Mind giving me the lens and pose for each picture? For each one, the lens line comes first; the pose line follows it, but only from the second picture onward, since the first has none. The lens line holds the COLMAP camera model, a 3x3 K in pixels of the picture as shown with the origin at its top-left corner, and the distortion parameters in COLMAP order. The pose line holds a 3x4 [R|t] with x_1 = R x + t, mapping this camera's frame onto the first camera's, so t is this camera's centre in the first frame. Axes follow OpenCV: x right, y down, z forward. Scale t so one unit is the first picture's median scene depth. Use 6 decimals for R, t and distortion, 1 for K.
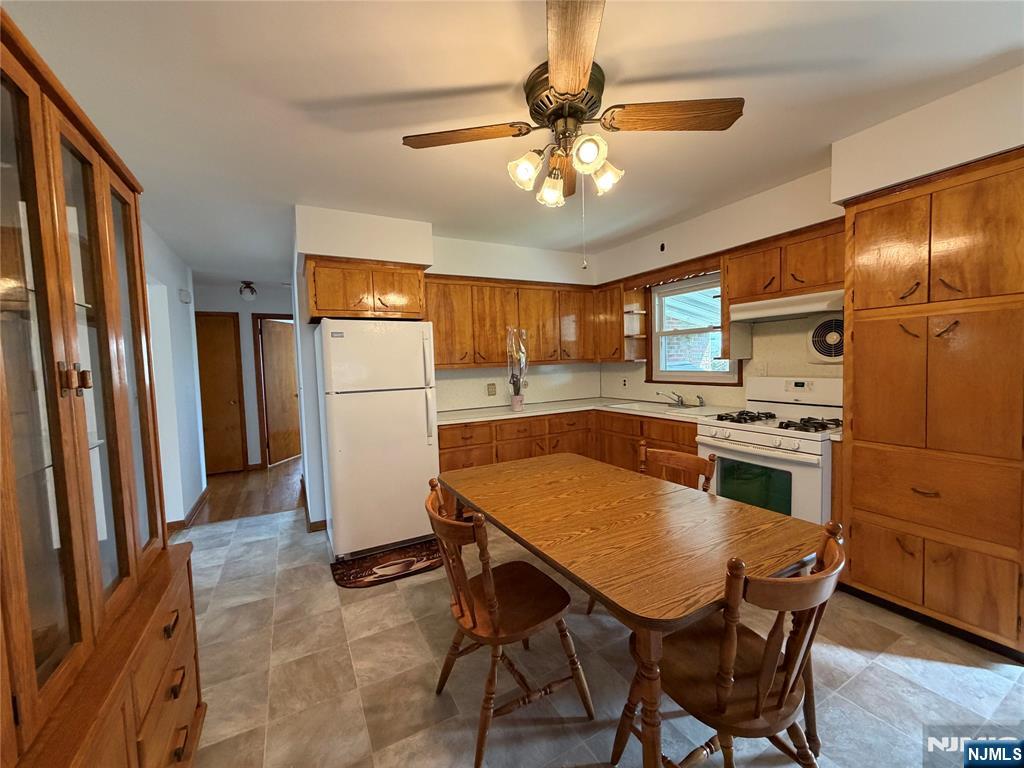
lens RADIAL K [[409.6, 0, 512.0], [0, 409.6, 384.0], [0, 0, 1]] dist [-0.000178, -0.000083]
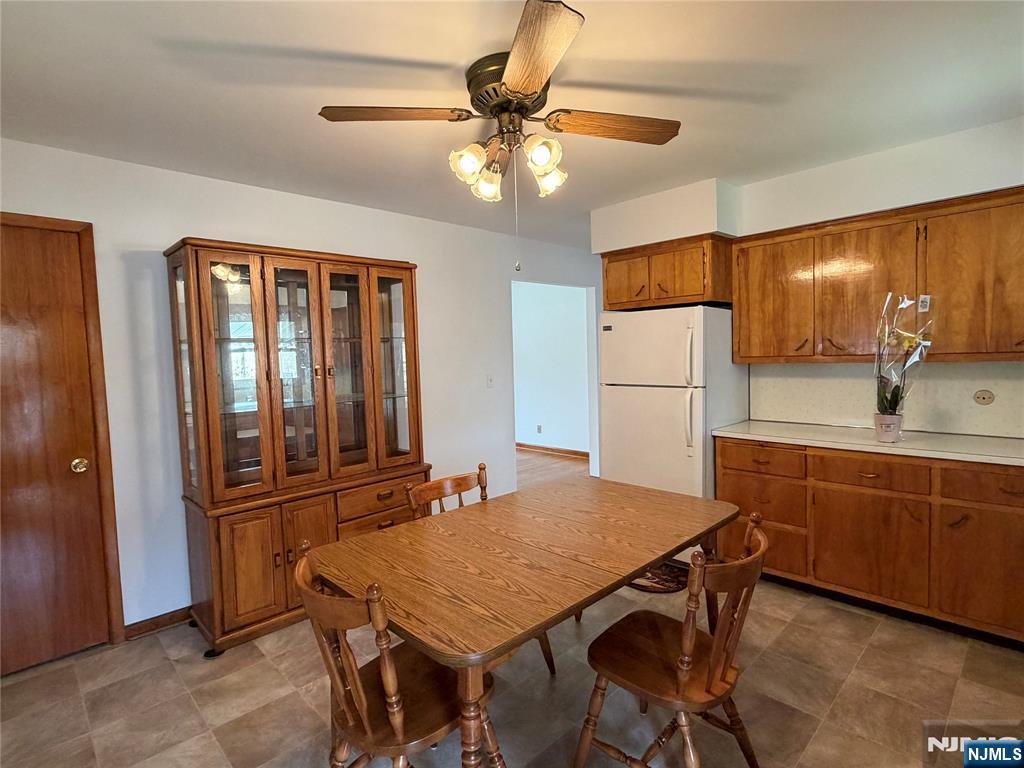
lens RADIAL K [[528.0, 0, 512.0], [0, 528.0, 384.0], [0, 0, 1]] dist [0.001743, 0.000280]
pose [[0.265155, 0.081150, -0.960785, 0.795557], [-0.032630, 0.996636, 0.075173, -0.072142], [0.963654, 0.011417, 0.266911, 0.413573]]
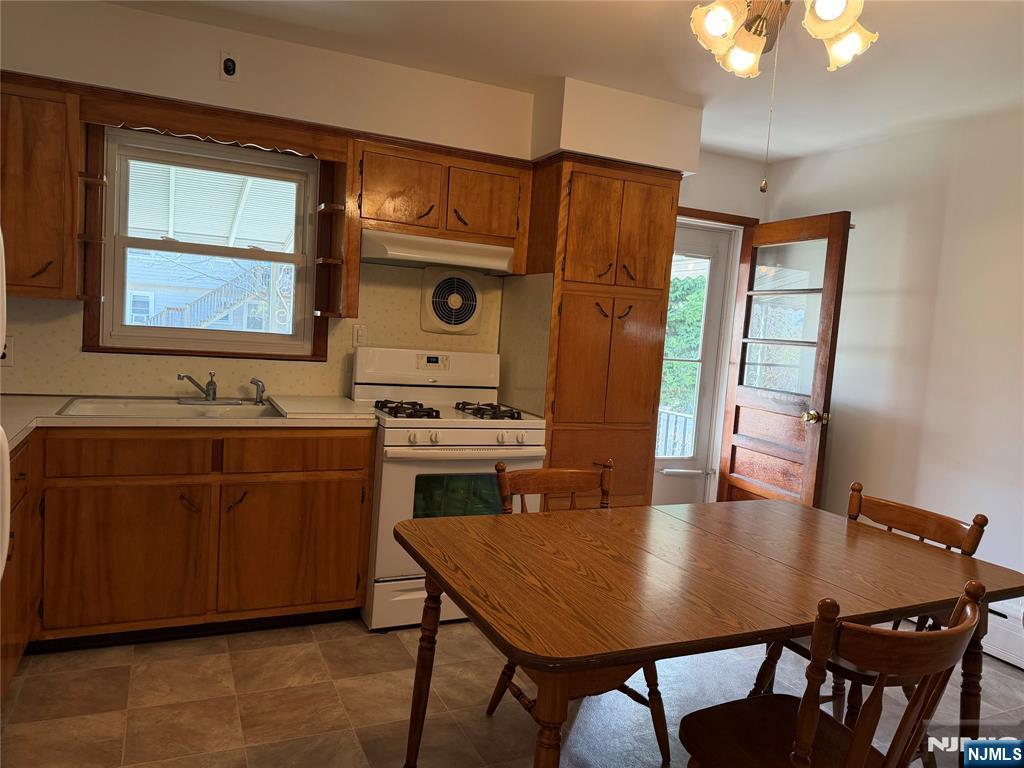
lens RADIAL K [[718.9, 0, 512.0], [0, 718.9, 384.0], [0, 0, 1]] dist [0.046057, -0.000950]
pose [[0.058633, -0.043905, 0.997314, -0.600459], [-0.015661, 0.998869, 0.044894, -0.015828], [-0.998157, -0.018252, 0.057879, 0.802147]]
